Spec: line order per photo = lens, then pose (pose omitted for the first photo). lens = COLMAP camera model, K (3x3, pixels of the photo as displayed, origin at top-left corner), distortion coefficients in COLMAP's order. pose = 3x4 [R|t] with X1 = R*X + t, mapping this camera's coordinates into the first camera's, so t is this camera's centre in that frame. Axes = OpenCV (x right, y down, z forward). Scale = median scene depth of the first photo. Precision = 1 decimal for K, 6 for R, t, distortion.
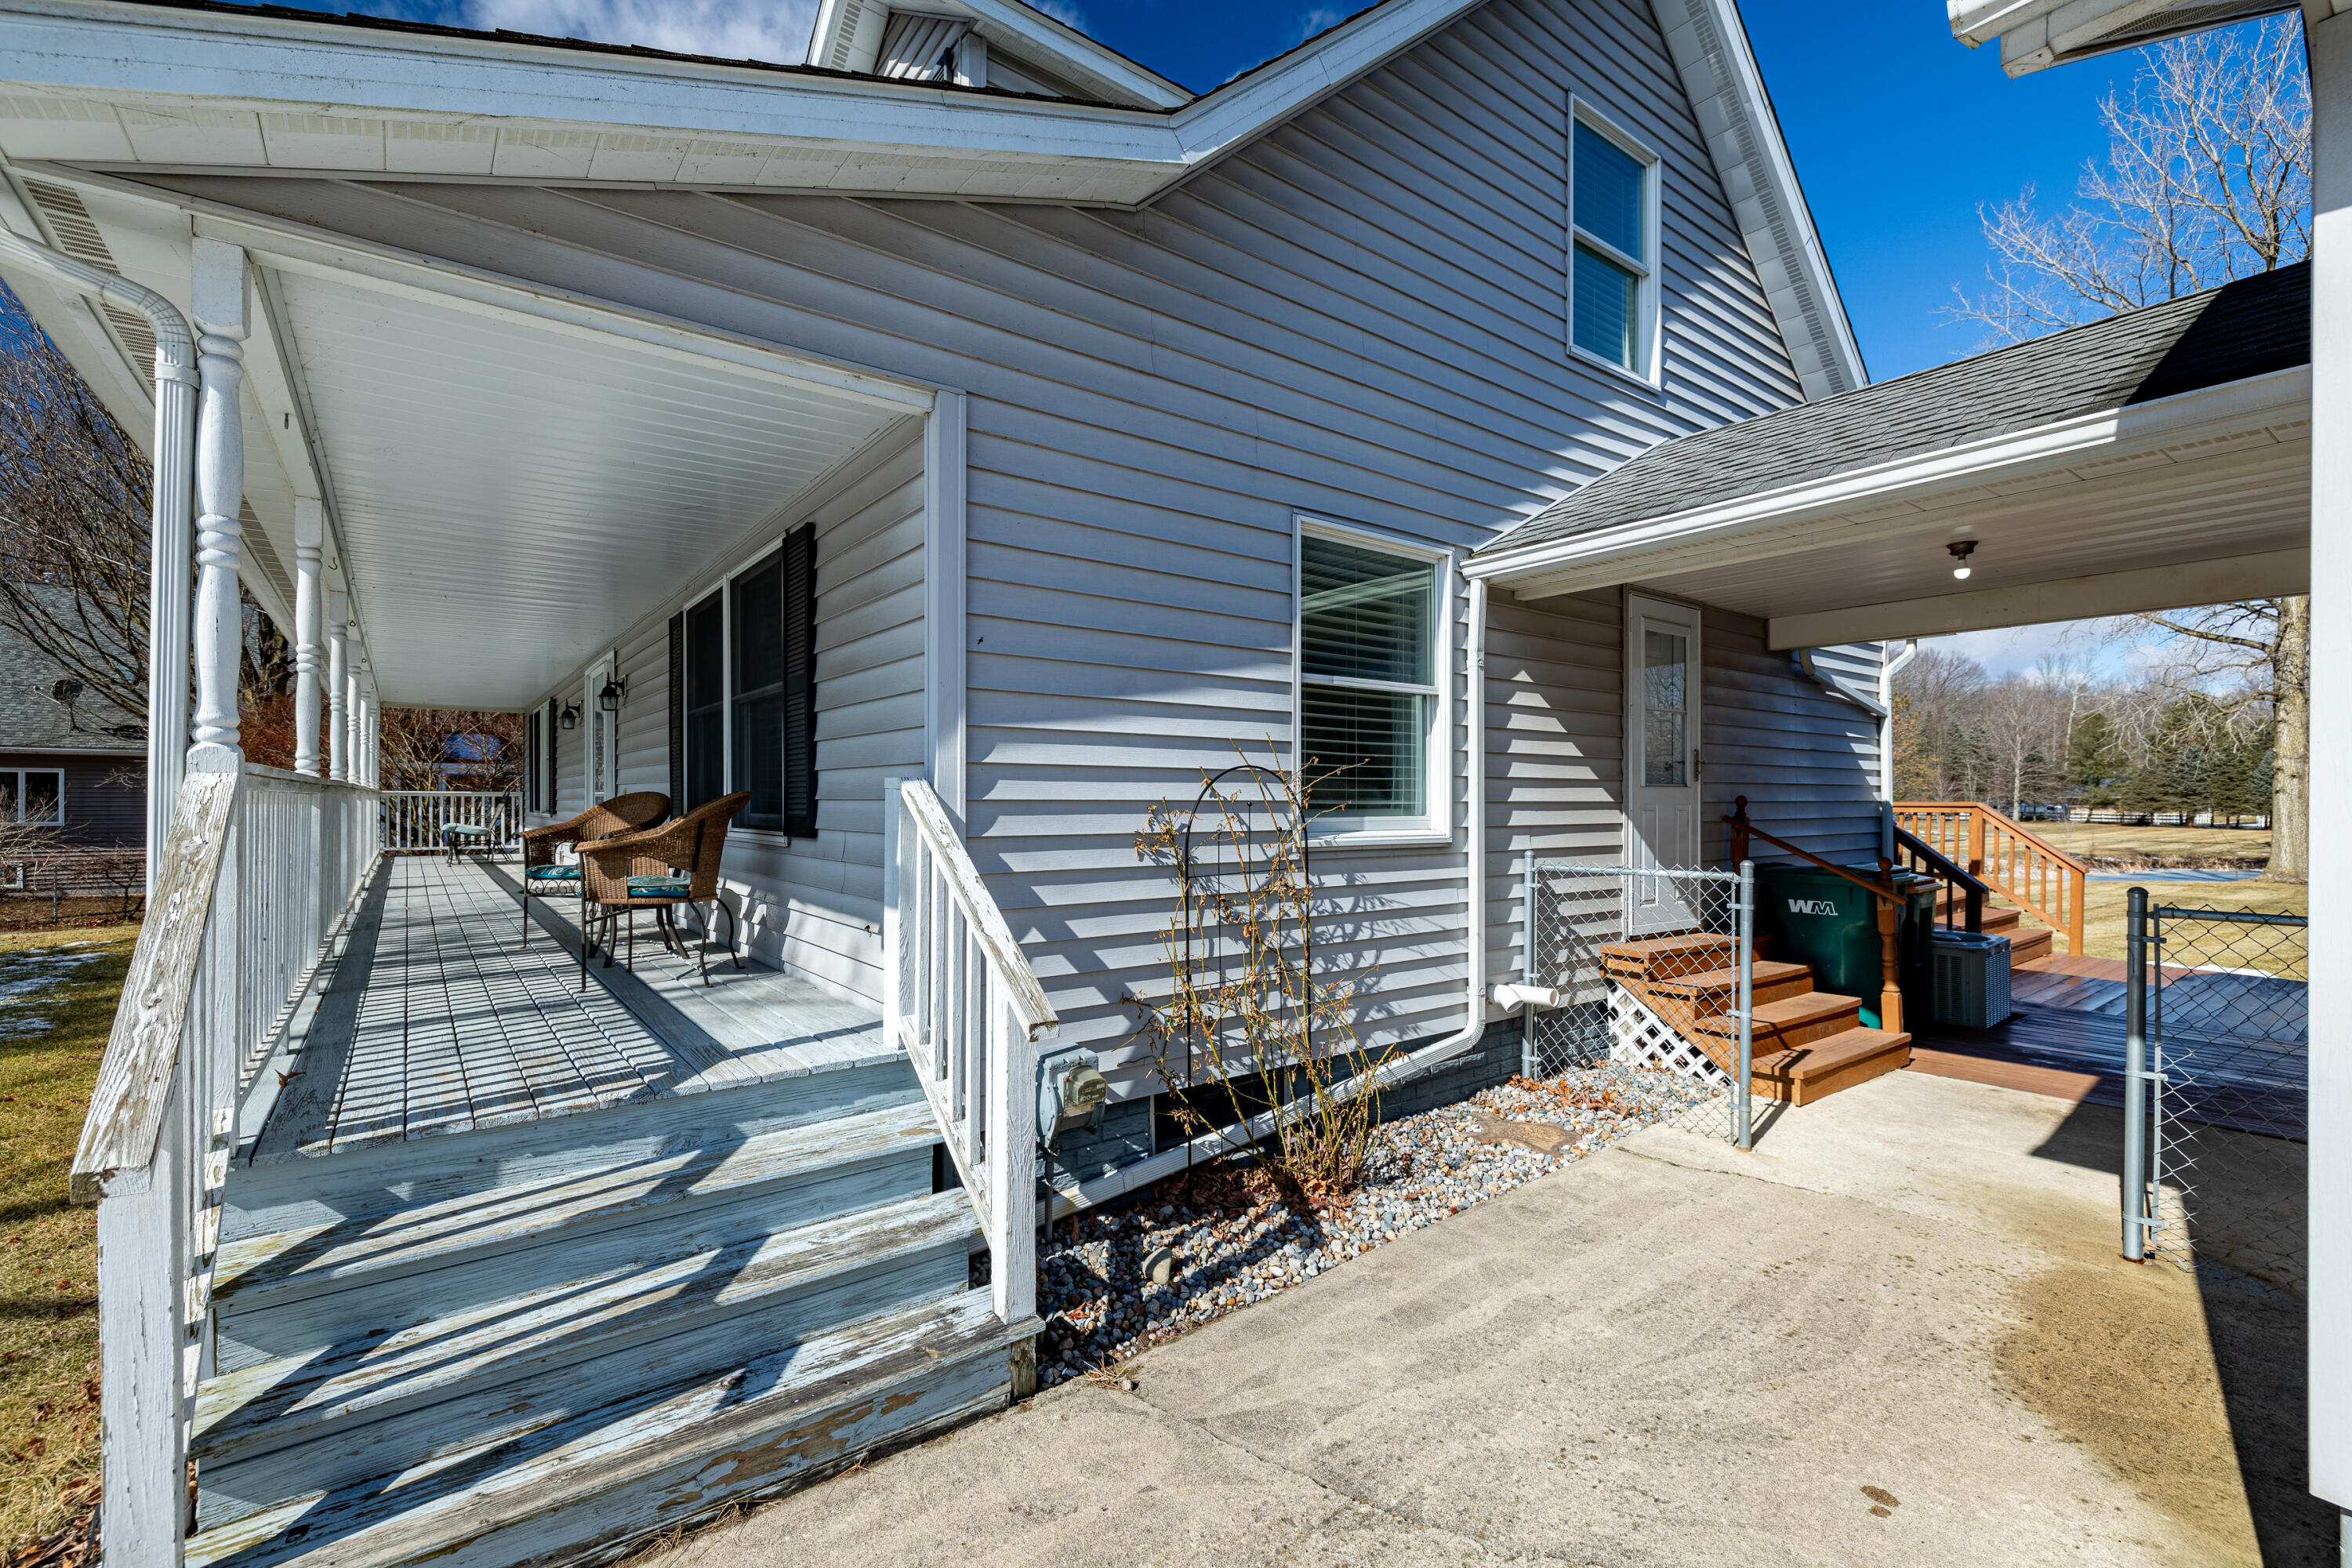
lens RADIAL K [[999.8, 0, 1186.3], [0, 999.8, 795.2], [0, 0, 1]] dist [-0.010190, -0.000333]
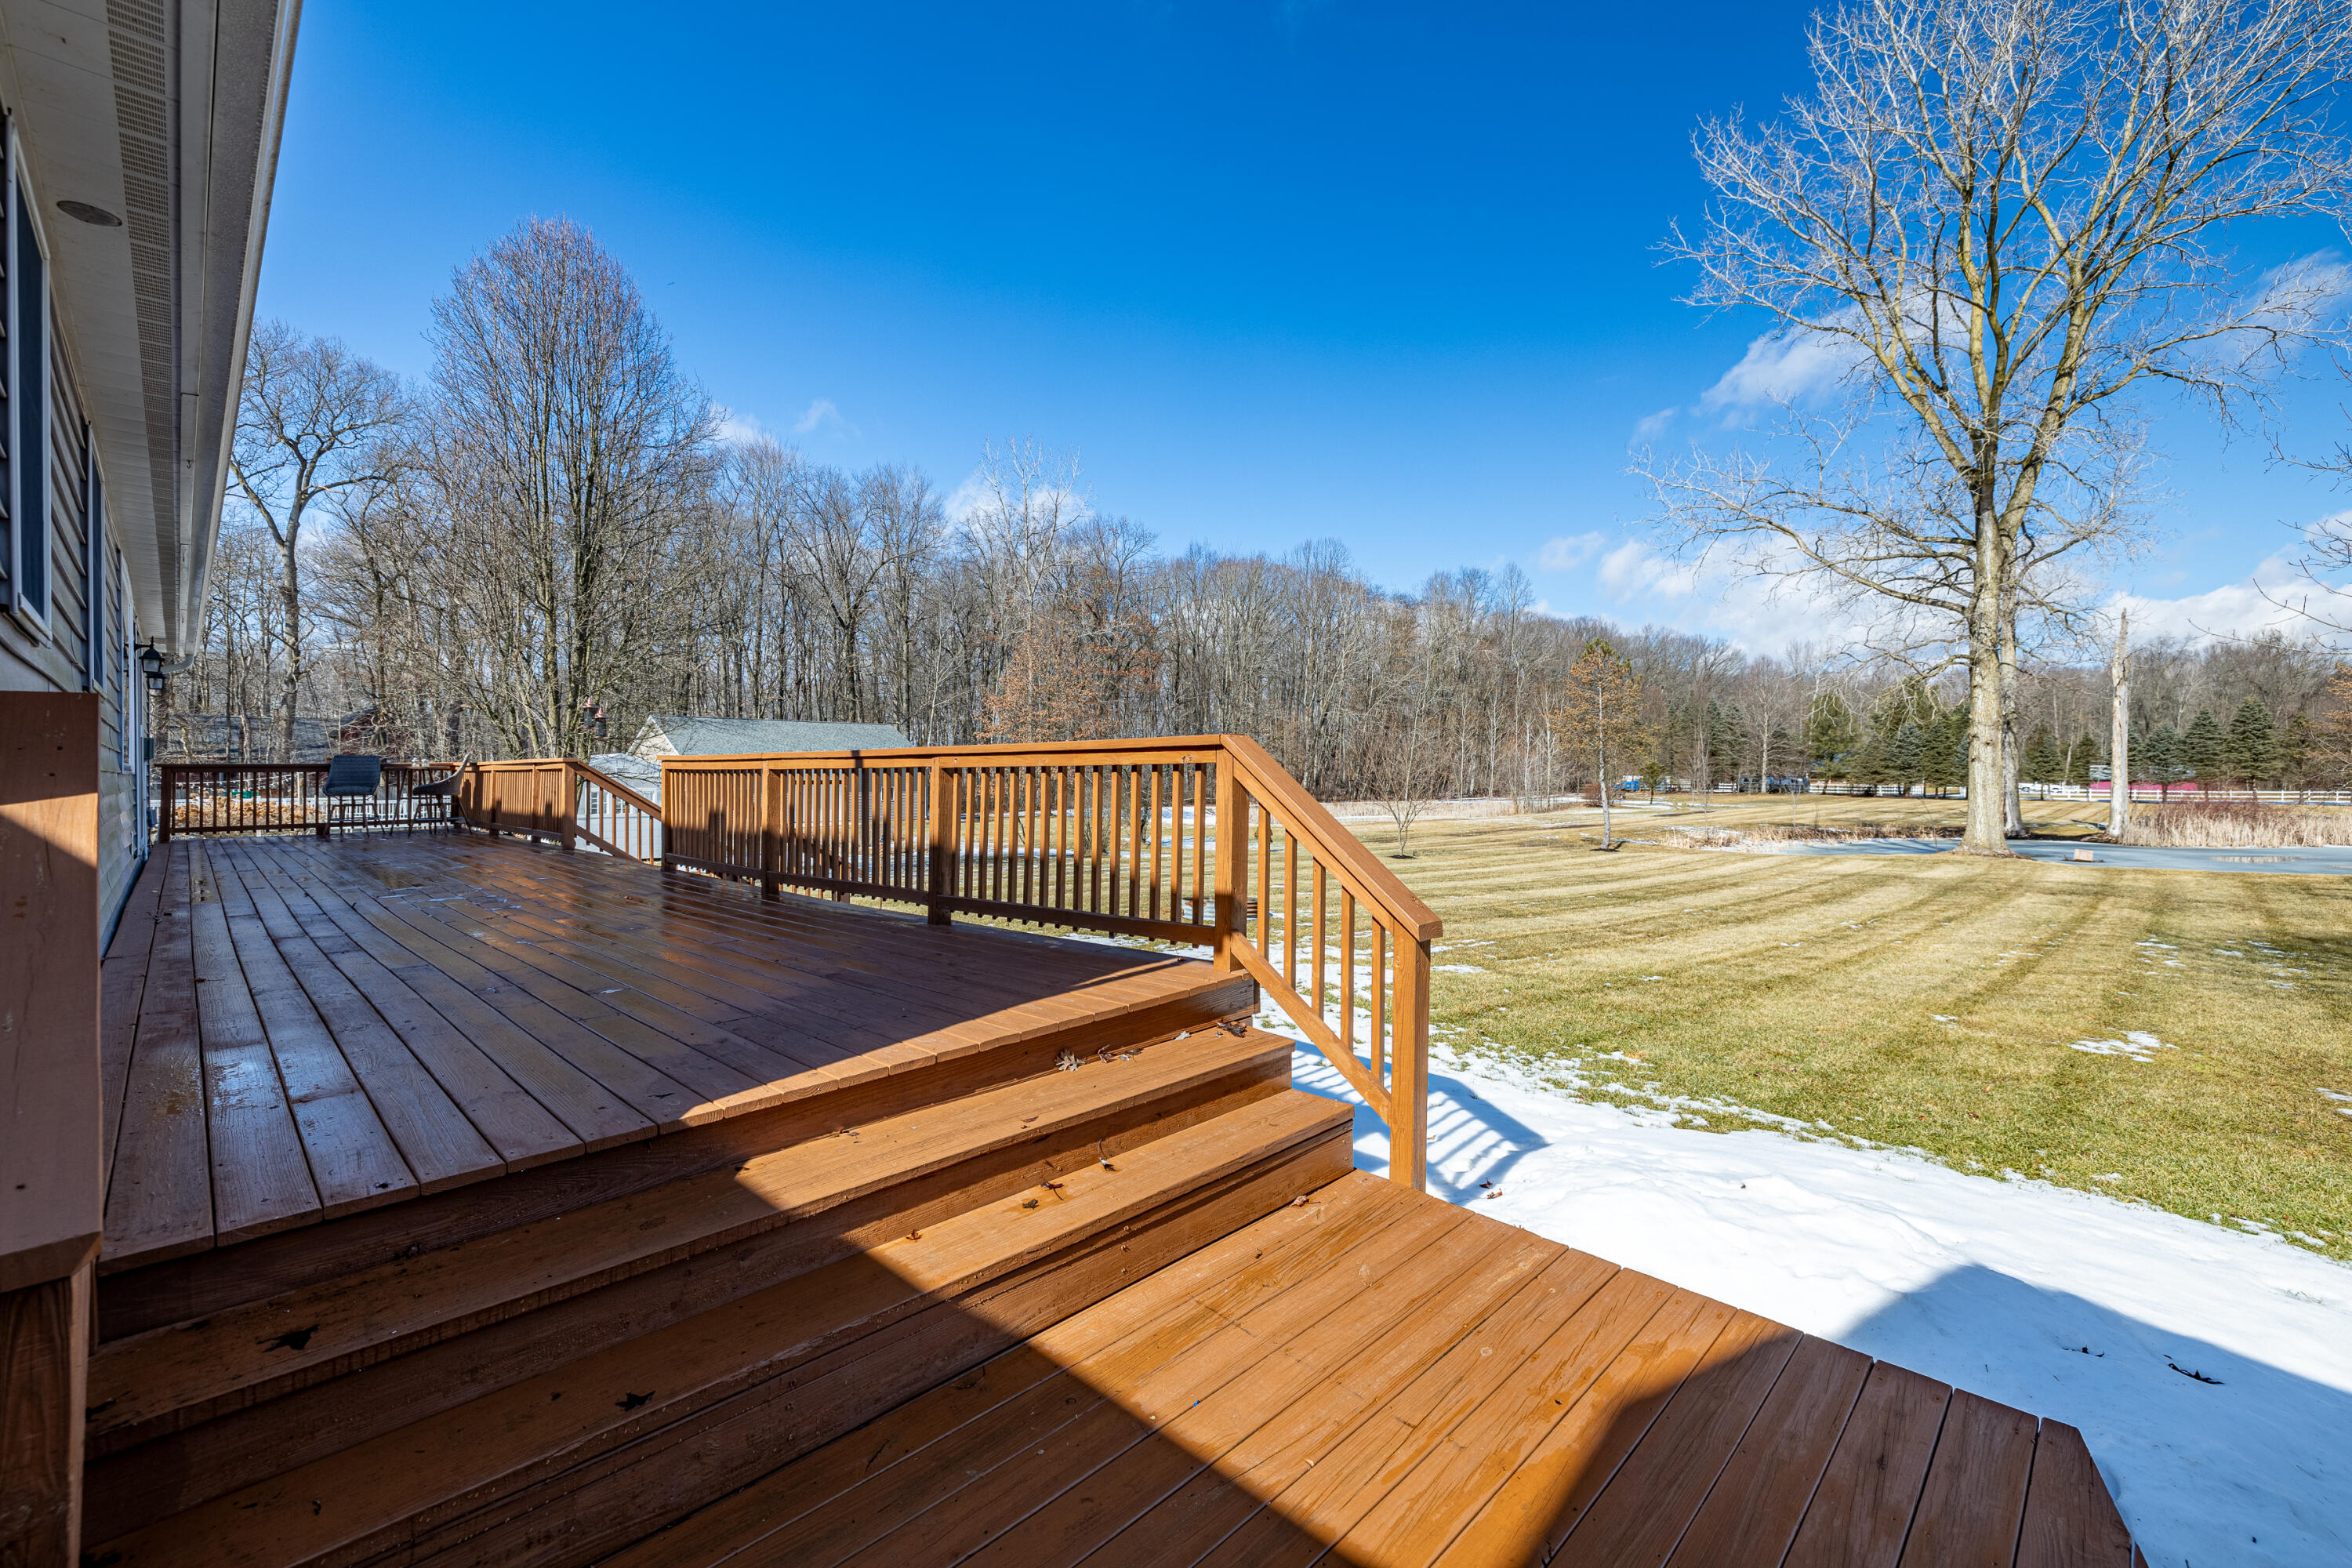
lens RADIAL K [[999.8, 0, 1188.5], [0, 999.8, 773.5], [0, 0, 1]] dist [-0.010190, -0.000333]
pose [[0.986510, -0.004175, 0.163647, 0.081505], [0.004144, 0.999991, 0.000531, 0.002362], [-0.163648, 0.000154, 0.986519, 0.072041]]
